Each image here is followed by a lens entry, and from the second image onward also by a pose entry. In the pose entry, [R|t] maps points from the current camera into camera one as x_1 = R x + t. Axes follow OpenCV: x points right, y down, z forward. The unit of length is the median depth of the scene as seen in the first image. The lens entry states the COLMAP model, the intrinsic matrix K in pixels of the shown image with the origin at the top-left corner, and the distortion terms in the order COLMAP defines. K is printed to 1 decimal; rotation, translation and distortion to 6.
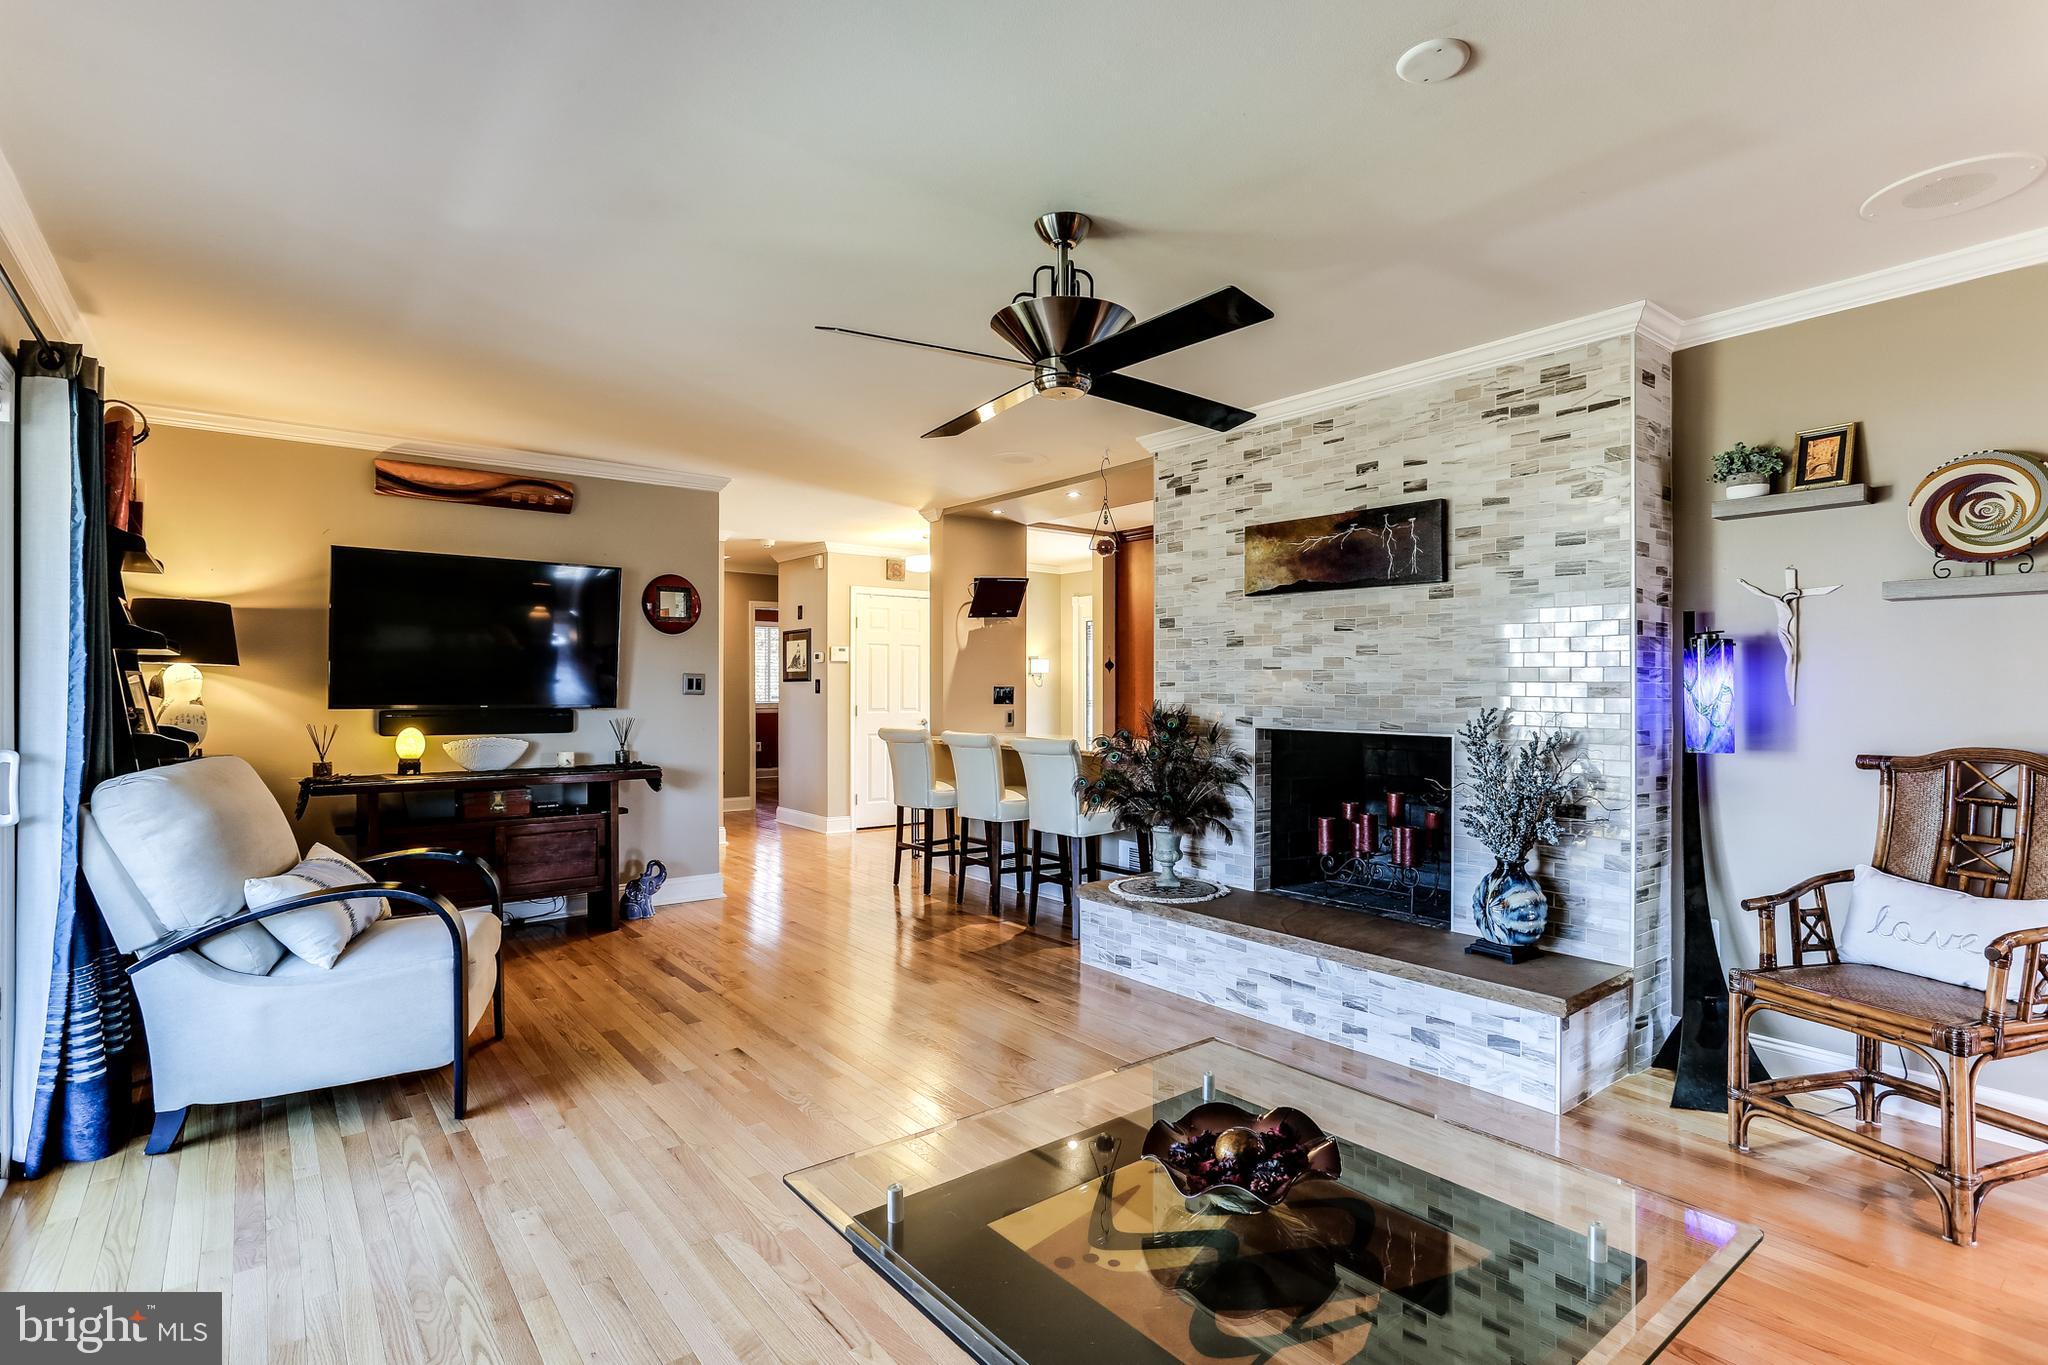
lens RADIAL K [[993.2, 0, 1024.8], [0, 993.2, 683.5], [0, 0, 1]] dist [-0.018313, 0.003938]
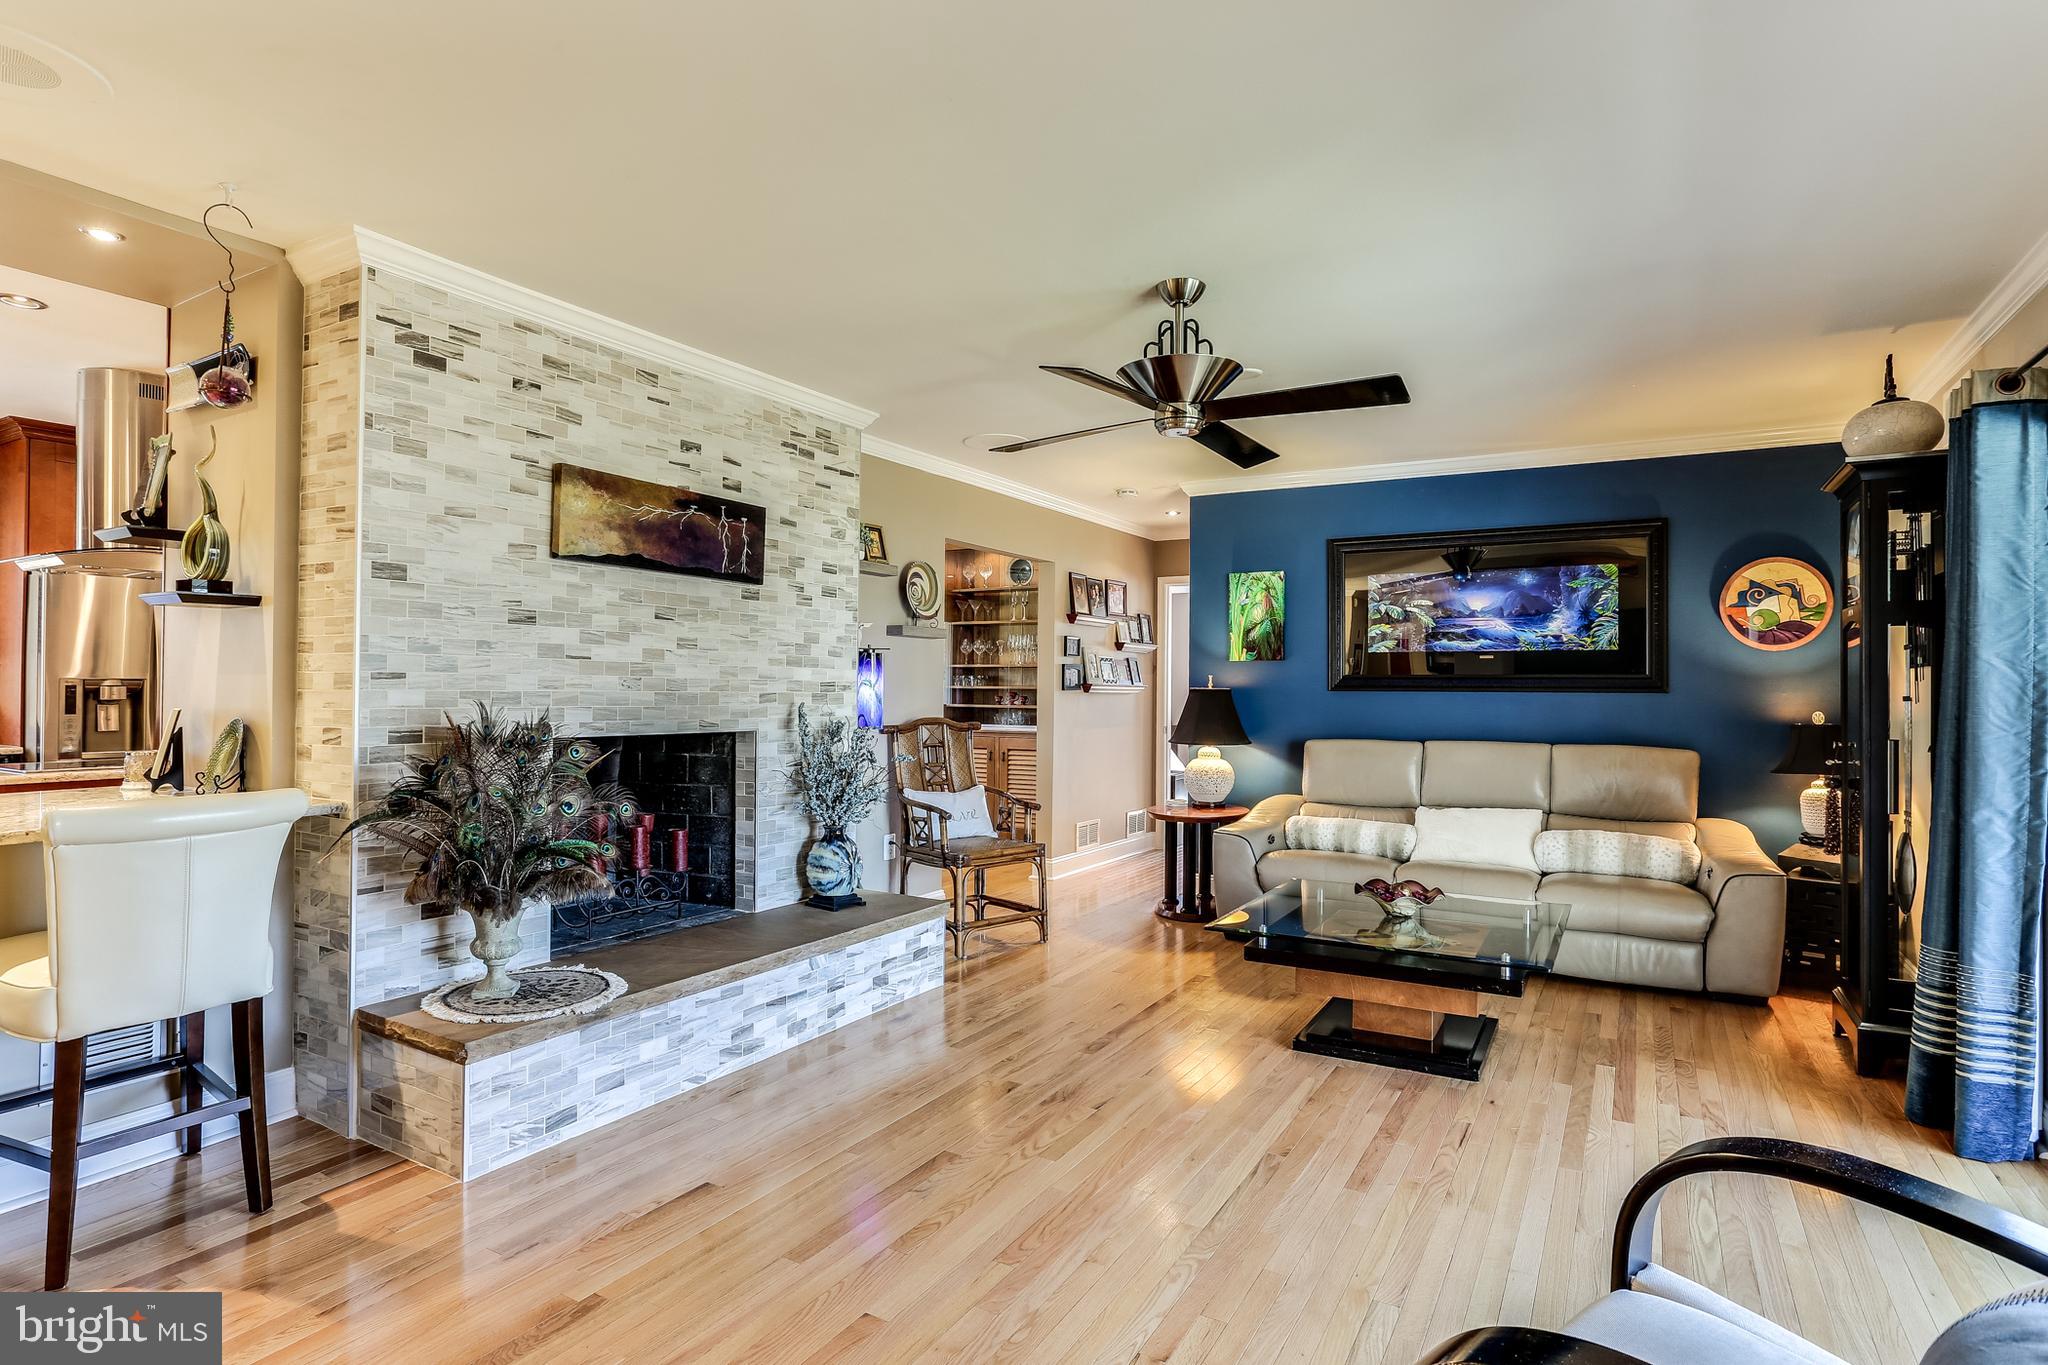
lens RADIAL K [[993.2, 0, 1027.0], [0, 993.2, 687.6], [0, 0, 1]] dist [-0.018313, 0.003938]
pose [[-0.323402, 0.001336, 0.946261, -0.628710], [-0.006480, 0.999972, -0.003627, 0.008701], [-0.946239, -0.007305, -0.323384, 0.992754]]
